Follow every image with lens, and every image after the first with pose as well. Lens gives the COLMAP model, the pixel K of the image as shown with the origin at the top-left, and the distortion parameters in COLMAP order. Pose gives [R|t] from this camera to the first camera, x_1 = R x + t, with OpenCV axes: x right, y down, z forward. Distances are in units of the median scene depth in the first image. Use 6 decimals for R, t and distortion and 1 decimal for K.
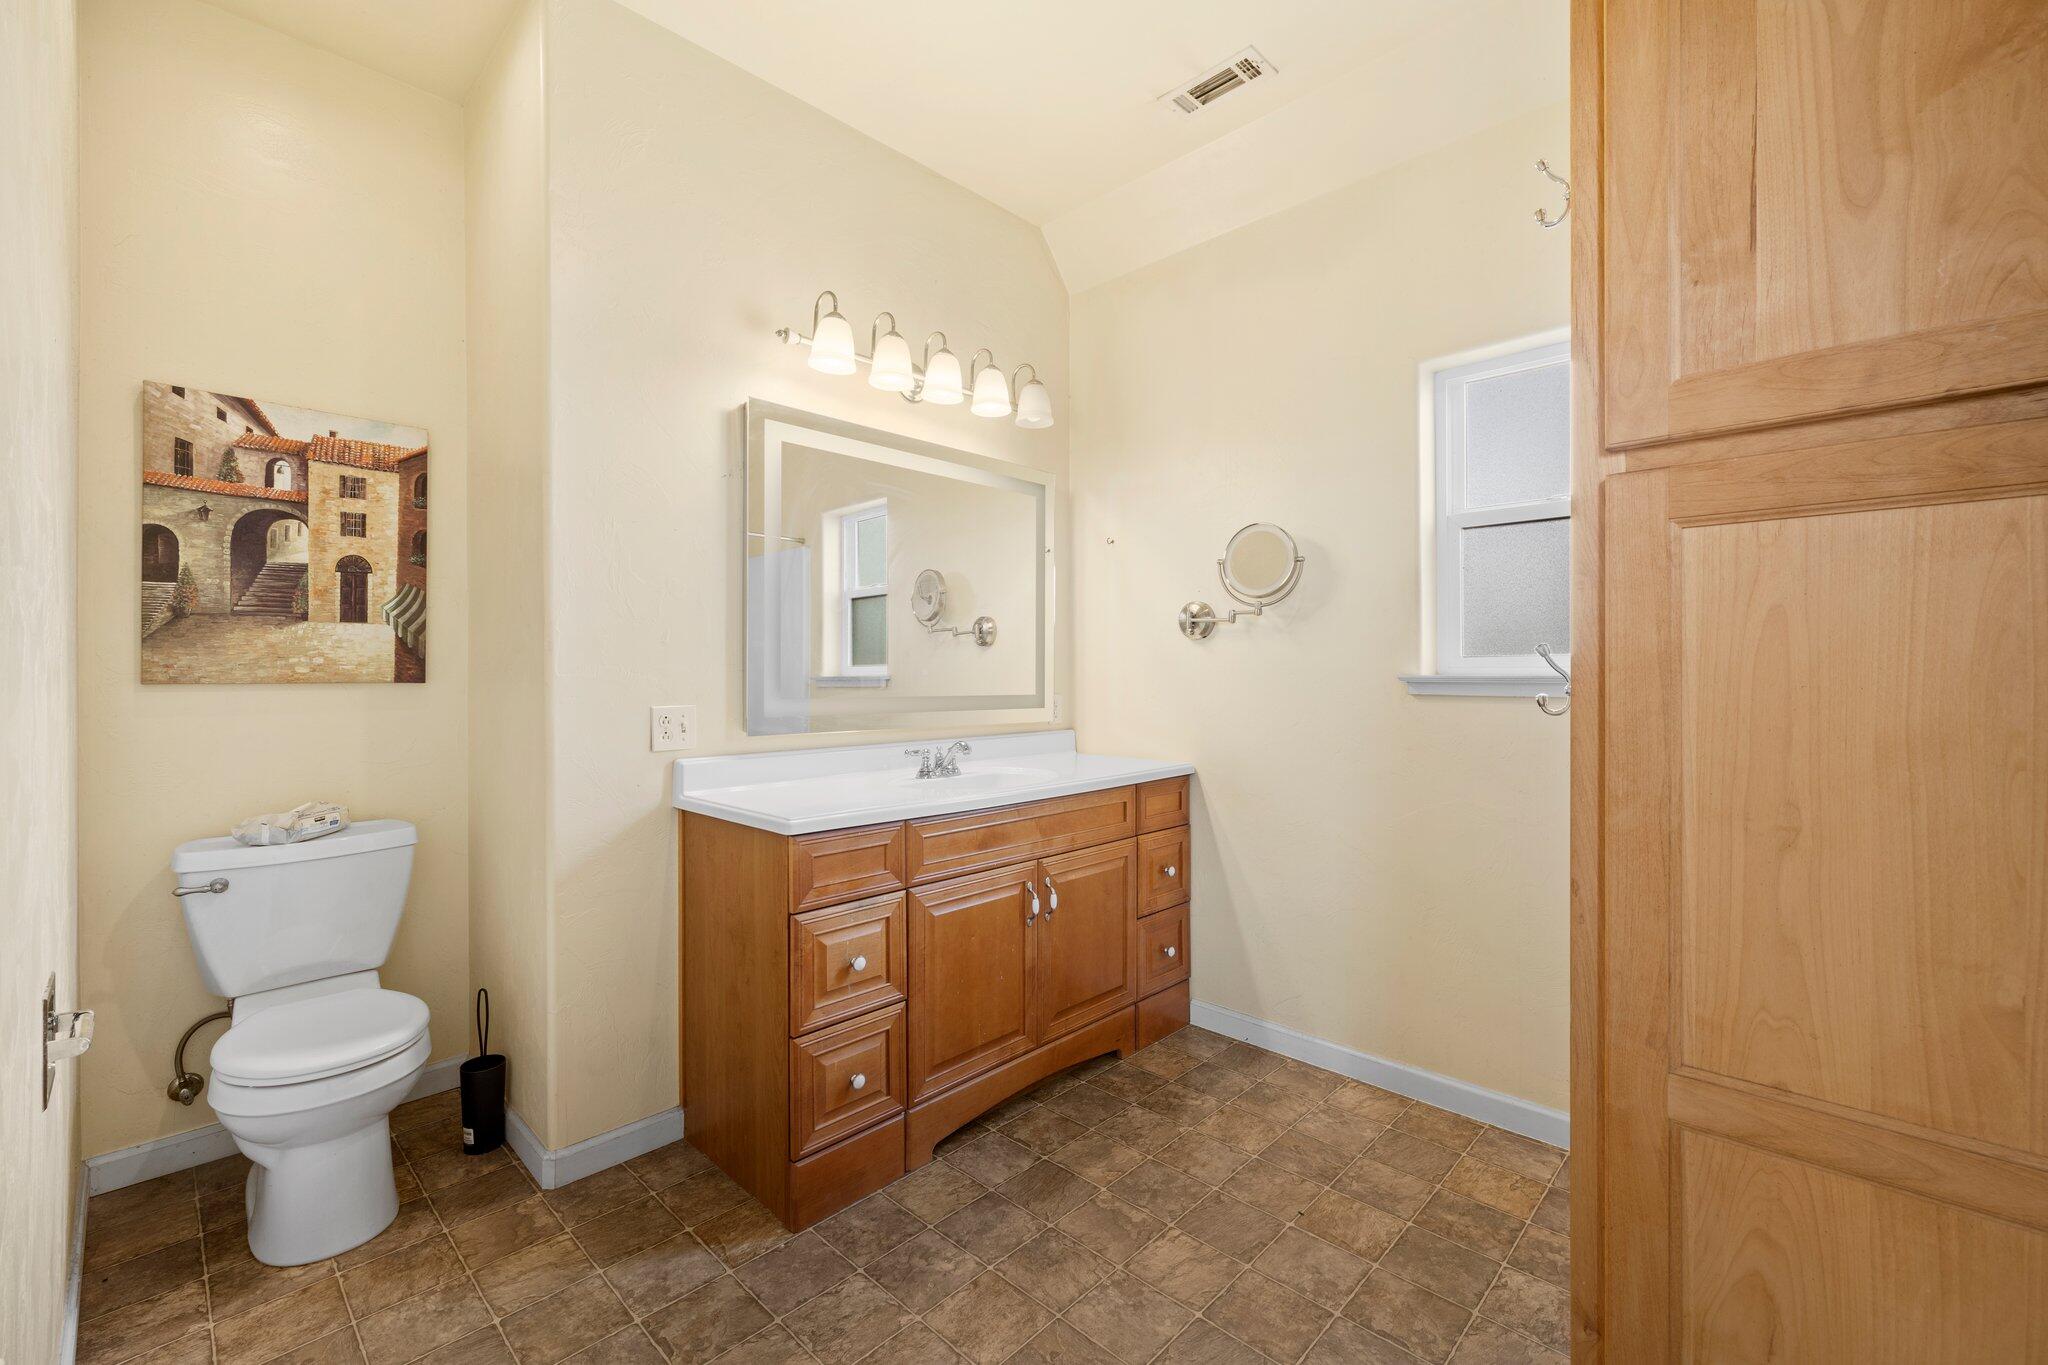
lens RADIAL K [[854.9, 0, 1020.6], [0, 854.9, 674.5], [0, 0, 1]] dist [0.001495, 0.000247]
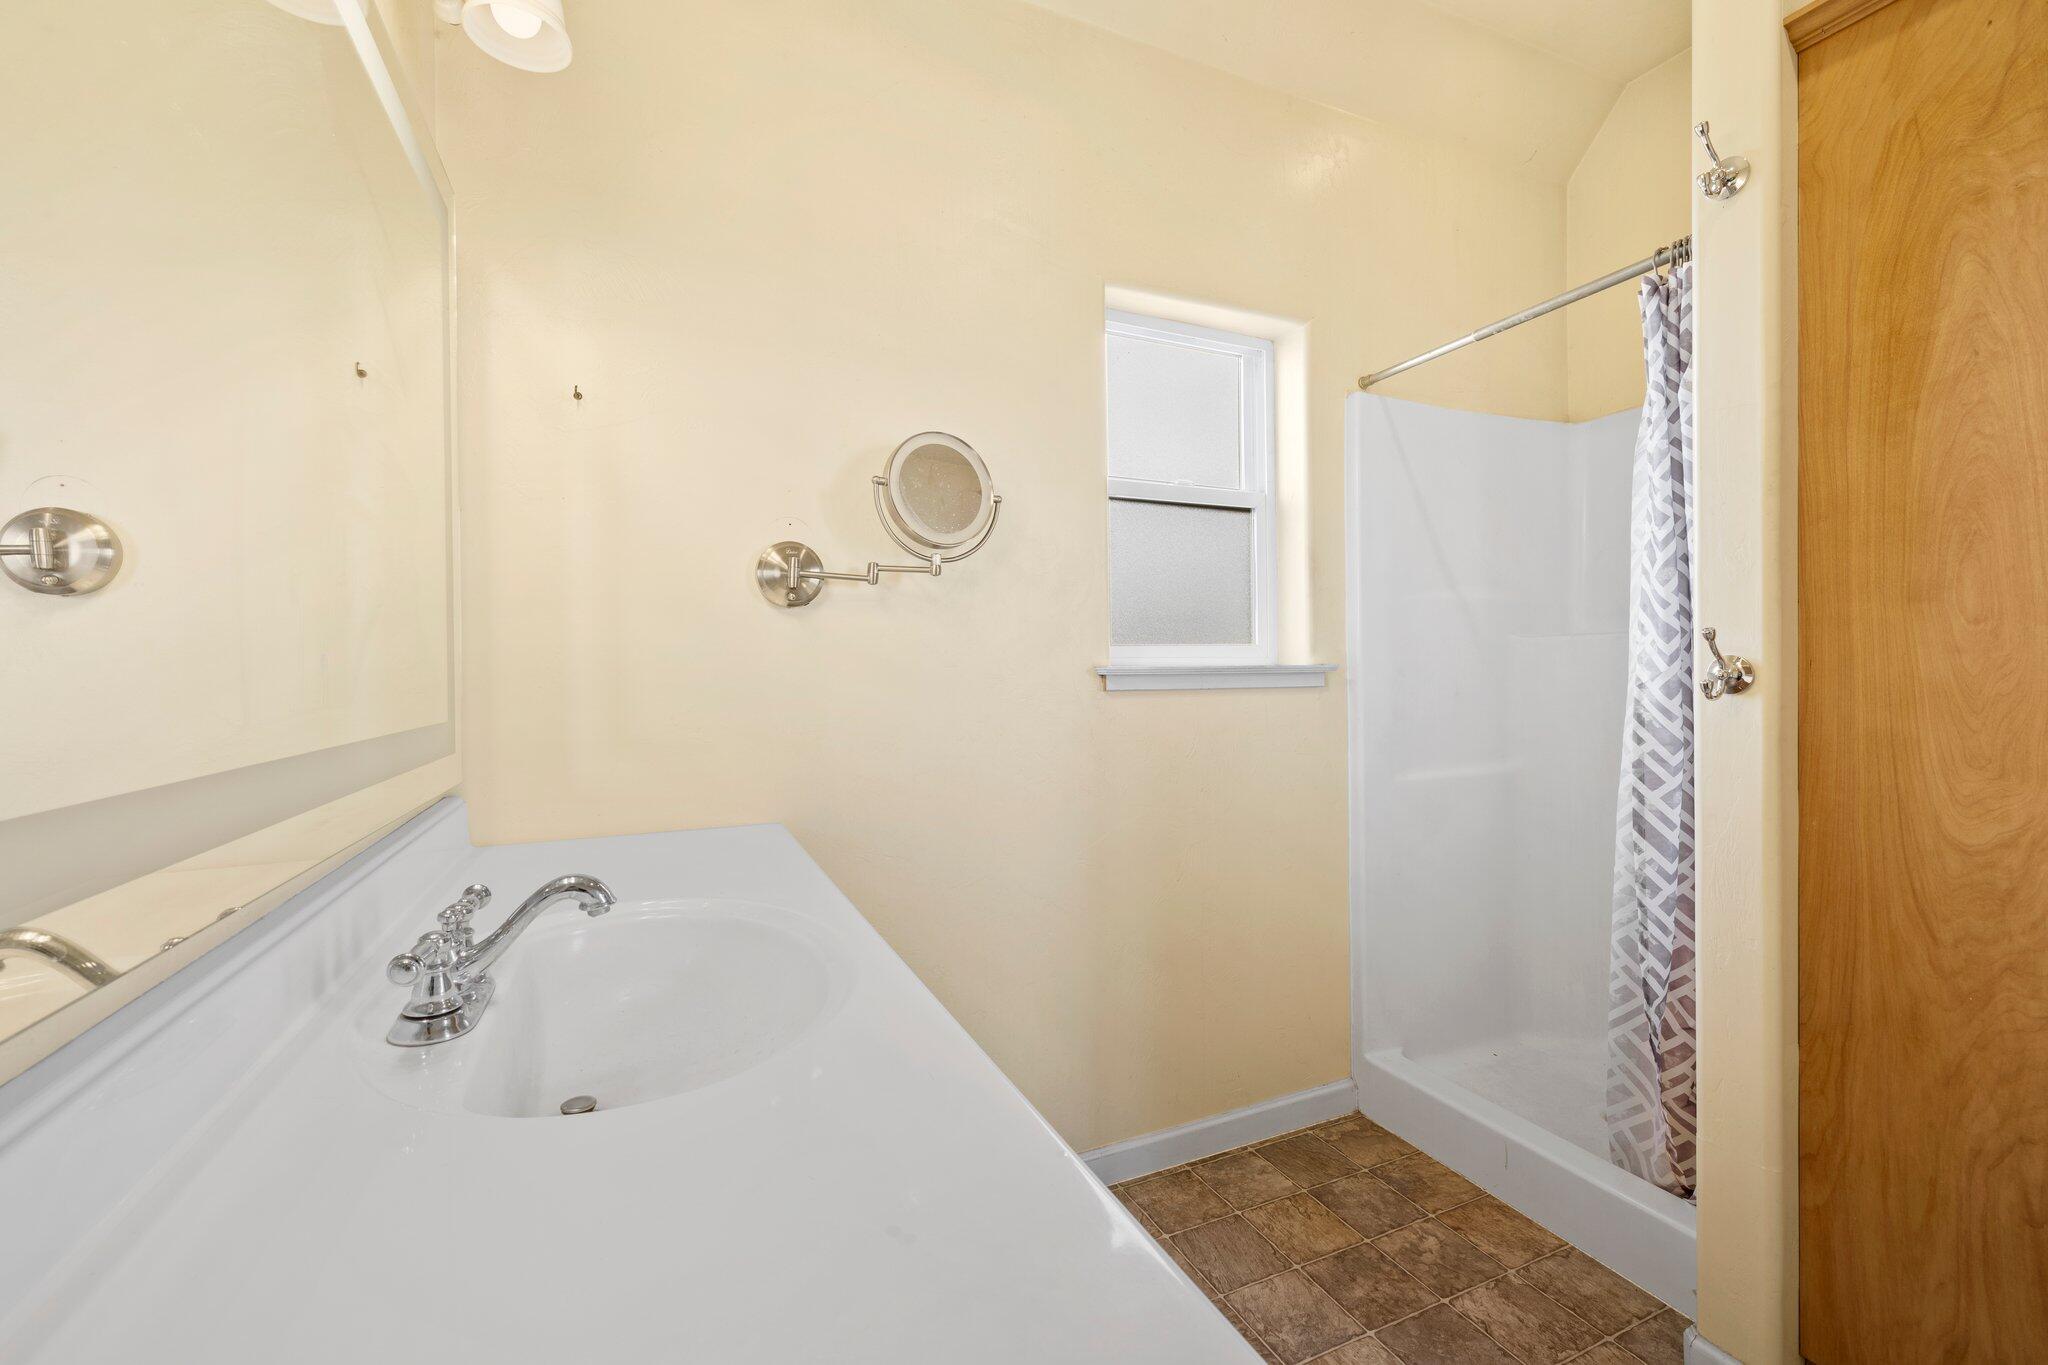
lens RADIAL K [[854.9, 0, 1020.6], [0, 854.9, 674.5], [0, 0, 1]] dist [0.001495, 0.000247]
pose [[0.365440, -0.014165, 0.930727, -0.285422], [0.009789, 0.999887, 0.011374, -0.002340], [-0.930784, 0.004955, 0.365537, 0.678352]]
